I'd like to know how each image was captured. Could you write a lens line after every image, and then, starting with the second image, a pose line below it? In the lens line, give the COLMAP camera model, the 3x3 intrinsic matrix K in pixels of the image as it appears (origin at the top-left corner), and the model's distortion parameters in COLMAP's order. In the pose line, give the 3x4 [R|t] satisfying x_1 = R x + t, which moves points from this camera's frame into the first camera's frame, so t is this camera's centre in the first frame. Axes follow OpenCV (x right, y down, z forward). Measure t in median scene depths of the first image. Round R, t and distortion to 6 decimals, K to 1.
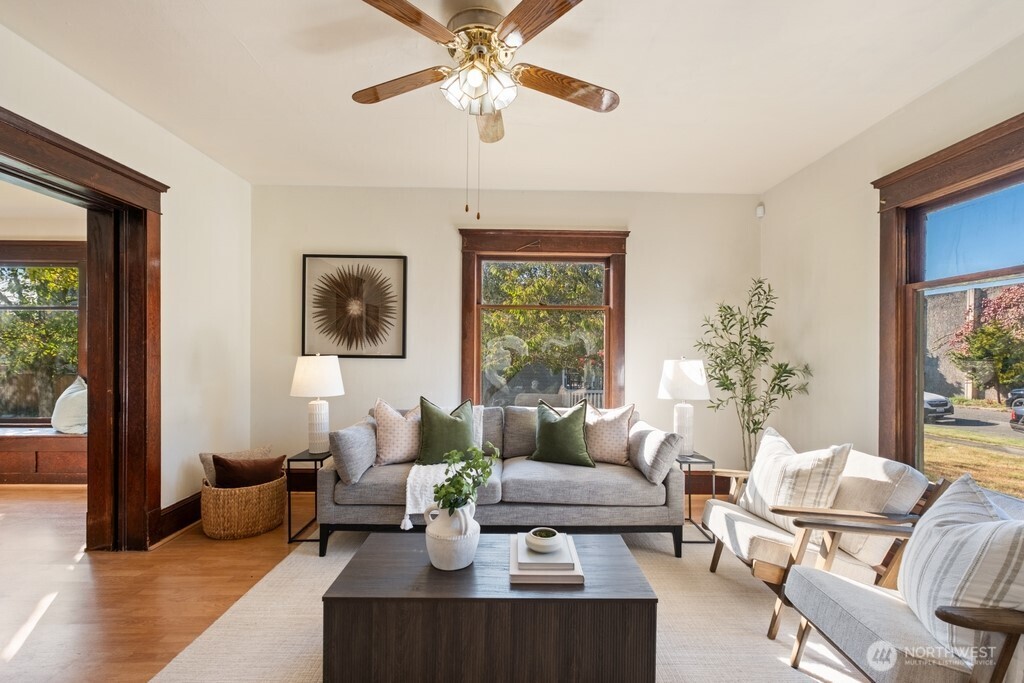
lens RADIAL K [[441.4, 0, 515.2], [0, 441.4, 356.1], [0, 0, 1]] dist [-0.001404, 0.000391]
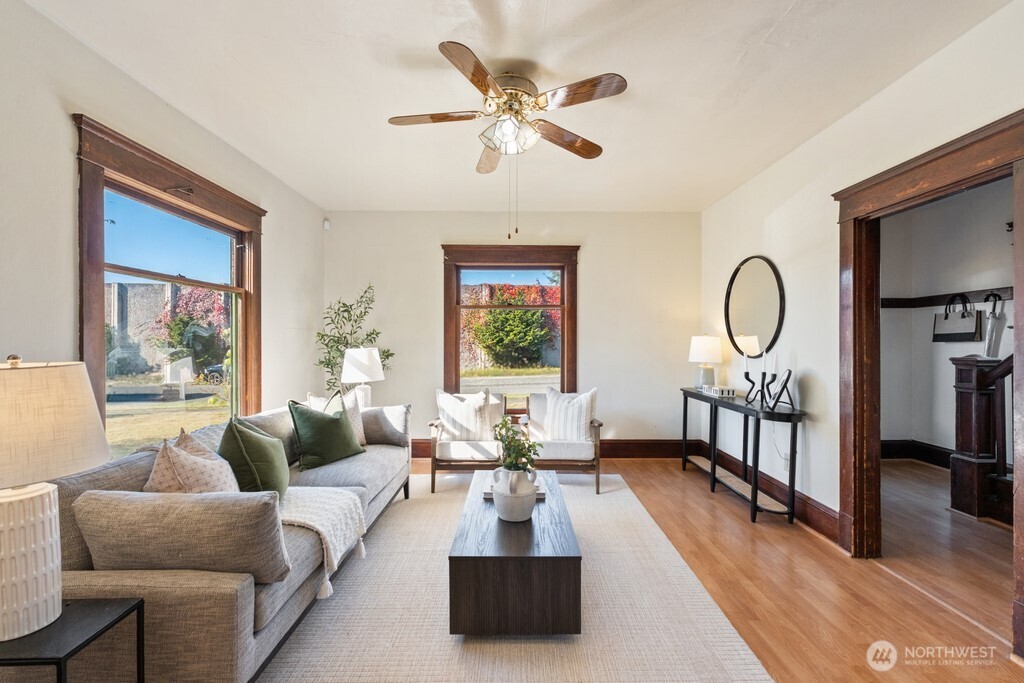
lens RADIAL K [[436.2, 0, 513.3], [0, 436.2, 342.2], [0, 0, 1]] dist [0.000616, 0.000194]
pose [[0.013272, -0.013297, 0.999824, -0.787894], [0.009973, 0.999864, 0.013165, -0.019201], [-0.999862, 0.009797, 0.013403, 0.575383]]
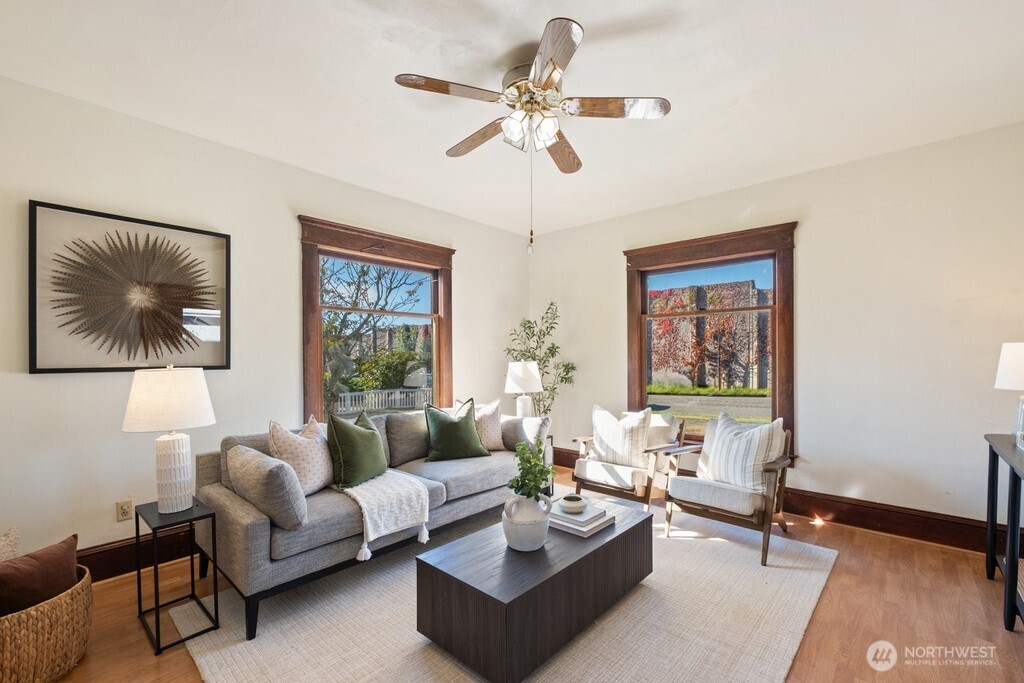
lens RADIAL K [[441.4, 0, 515.2], [0, 441.4, 356.1], [0, 0, 1]] dist [-0.001404, 0.000391]
pose [[0.681032, -0.015327, 0.732094, -0.572389], [0.019684, 0.999803, 0.002620, -0.011165], [-0.731989, 0.012626, 0.681199, 0.142115]]
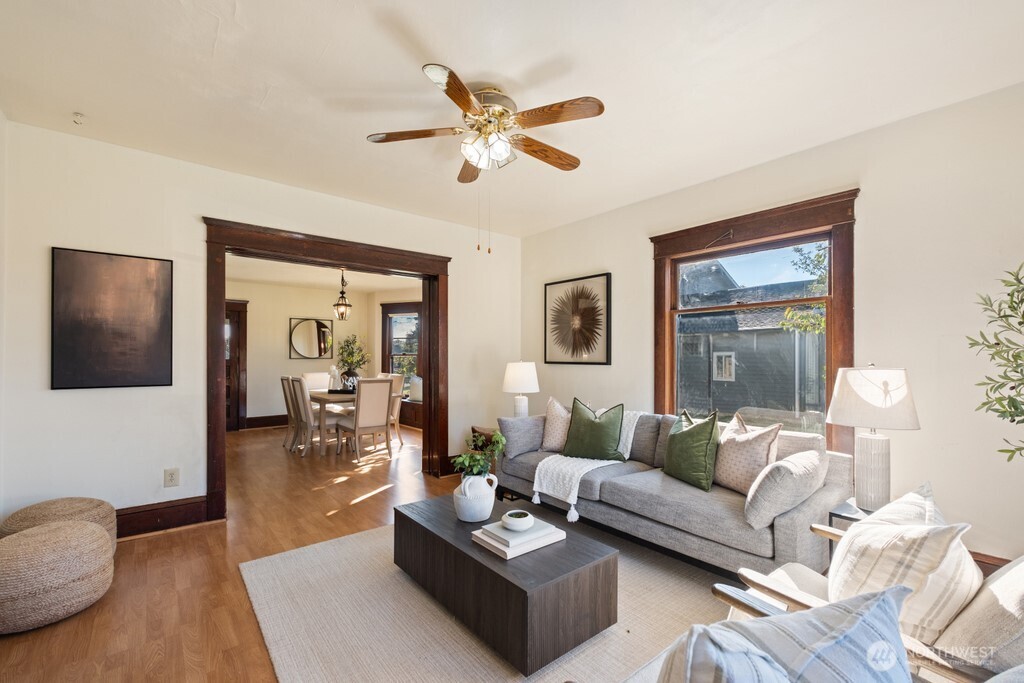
lens RADIAL K [[435.1, 0, 518.8], [0, 435.1, 359.5], [0, 0, 1]] dist [-0.001326, -0.000024]
pose [[0.633487, -0.003947, -0.773743, 0.552571], [-0.005395, 0.999940, -0.009518, 0.004413], [0.773734, 0.010205, 0.633428, 0.161896]]
